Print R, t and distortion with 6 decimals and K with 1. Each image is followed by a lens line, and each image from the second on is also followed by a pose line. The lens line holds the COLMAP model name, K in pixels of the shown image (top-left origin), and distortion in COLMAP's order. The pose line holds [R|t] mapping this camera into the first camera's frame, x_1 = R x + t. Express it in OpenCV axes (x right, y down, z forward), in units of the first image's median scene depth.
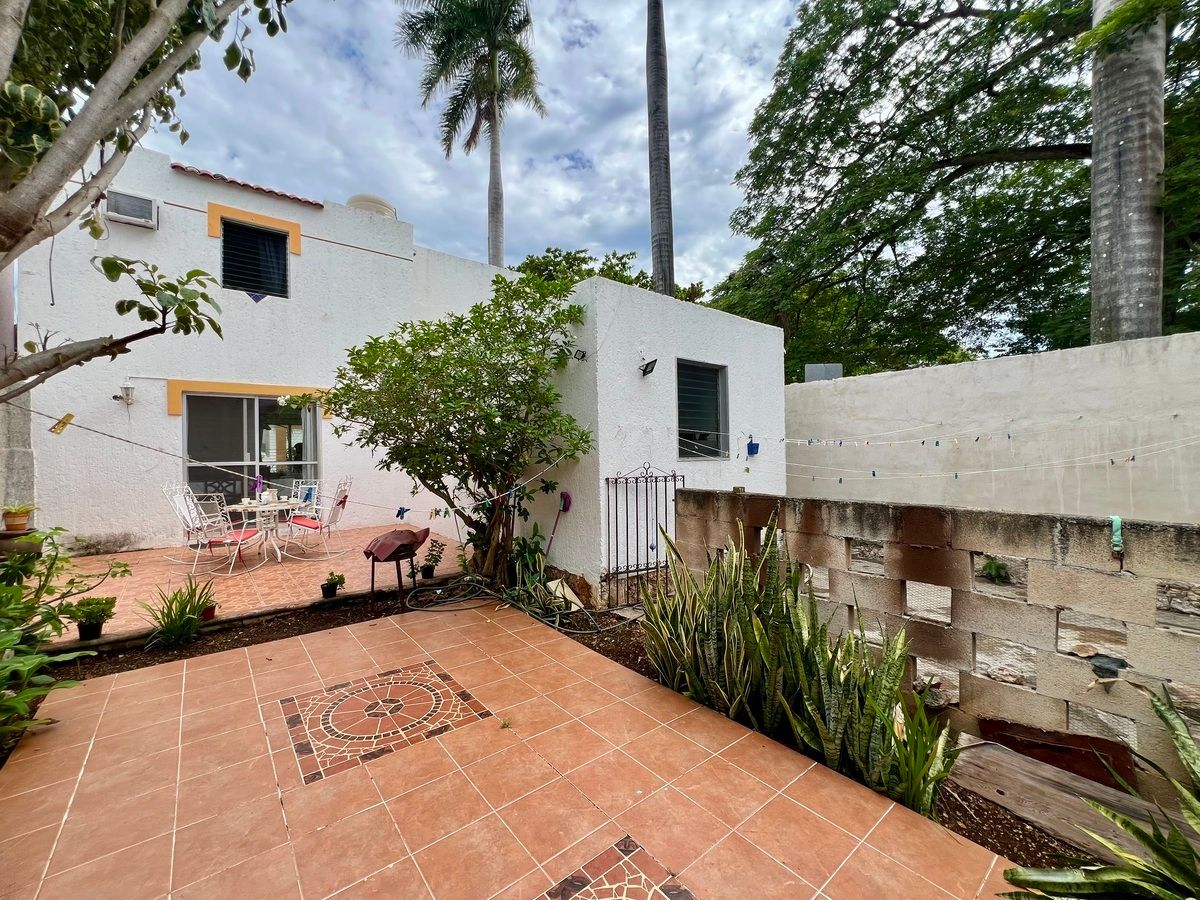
lens RADIAL K [[484.9, 0, 591.4], [0, 484.9, 450.8], [0, 0, 1]] dist [-0.000866, 0.000121]
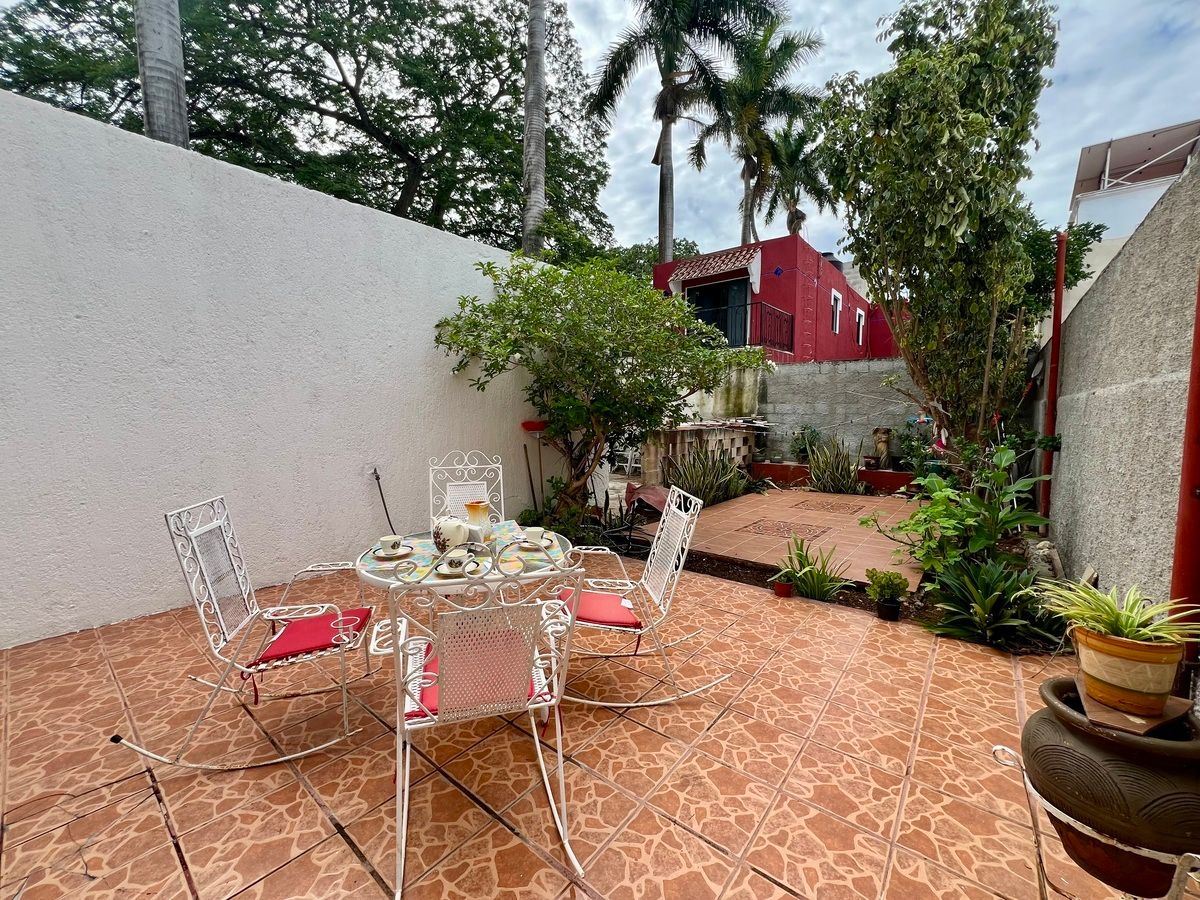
lens RADIAL K [[484.9, 0, 596.4], [0, 484.9, 450.2], [0, 0, 1]] dist [-0.000866, 0.000121]
pose [[-0.204484, -0.062497, 0.976873, -2.327969], [0.003015, 0.997915, 0.064474, 0.040292], [-0.978865, 0.016129, -0.203869, 2.241989]]
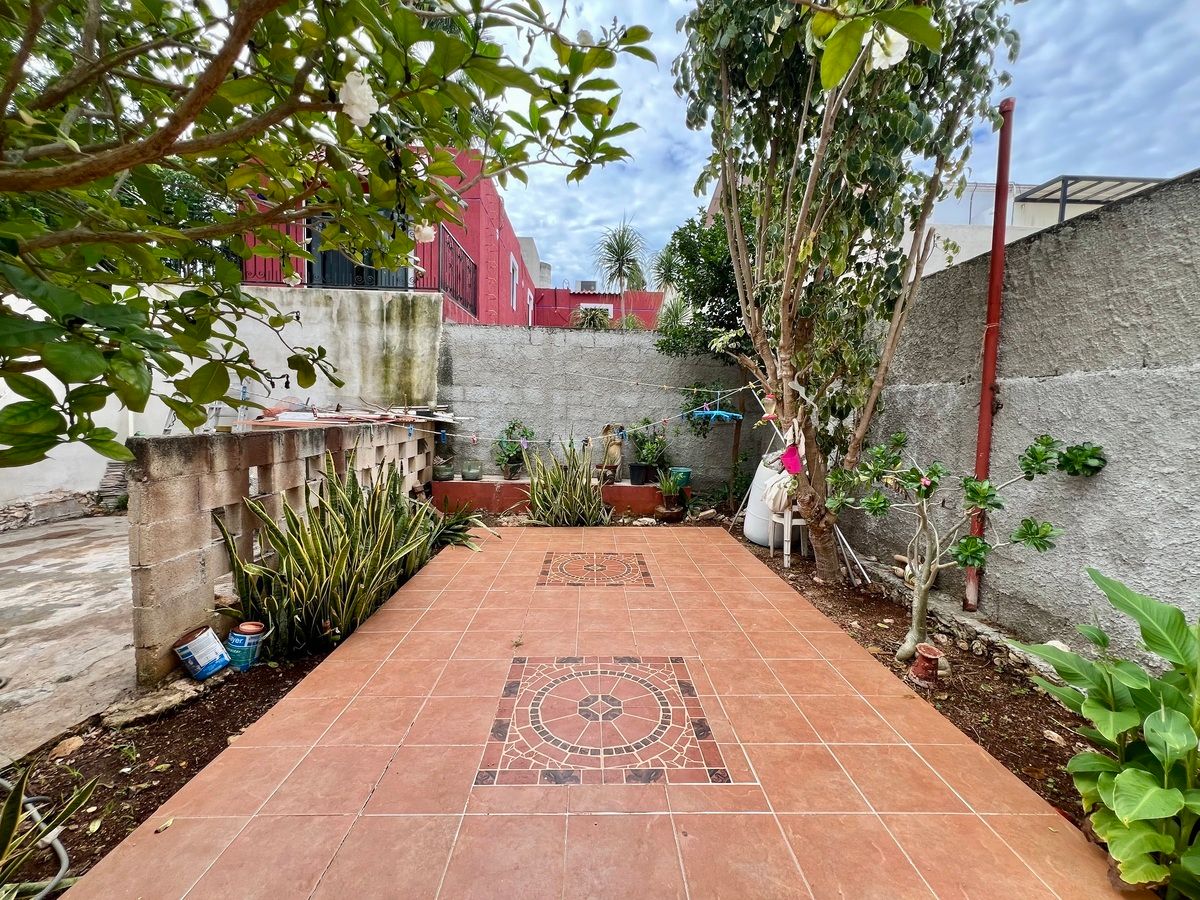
lens RADIAL K [[484.9, 0, 598.4], [0, 484.9, 450.0], [0, 0, 1]] dist [-0.000866, 0.000121]
pose [[-0.789557, -0.057389, 0.610988, -0.880111], [-0.016713, 0.997259, 0.072073, 0.059153], [-0.613450, 0.046695, -0.788352, 1.599375]]
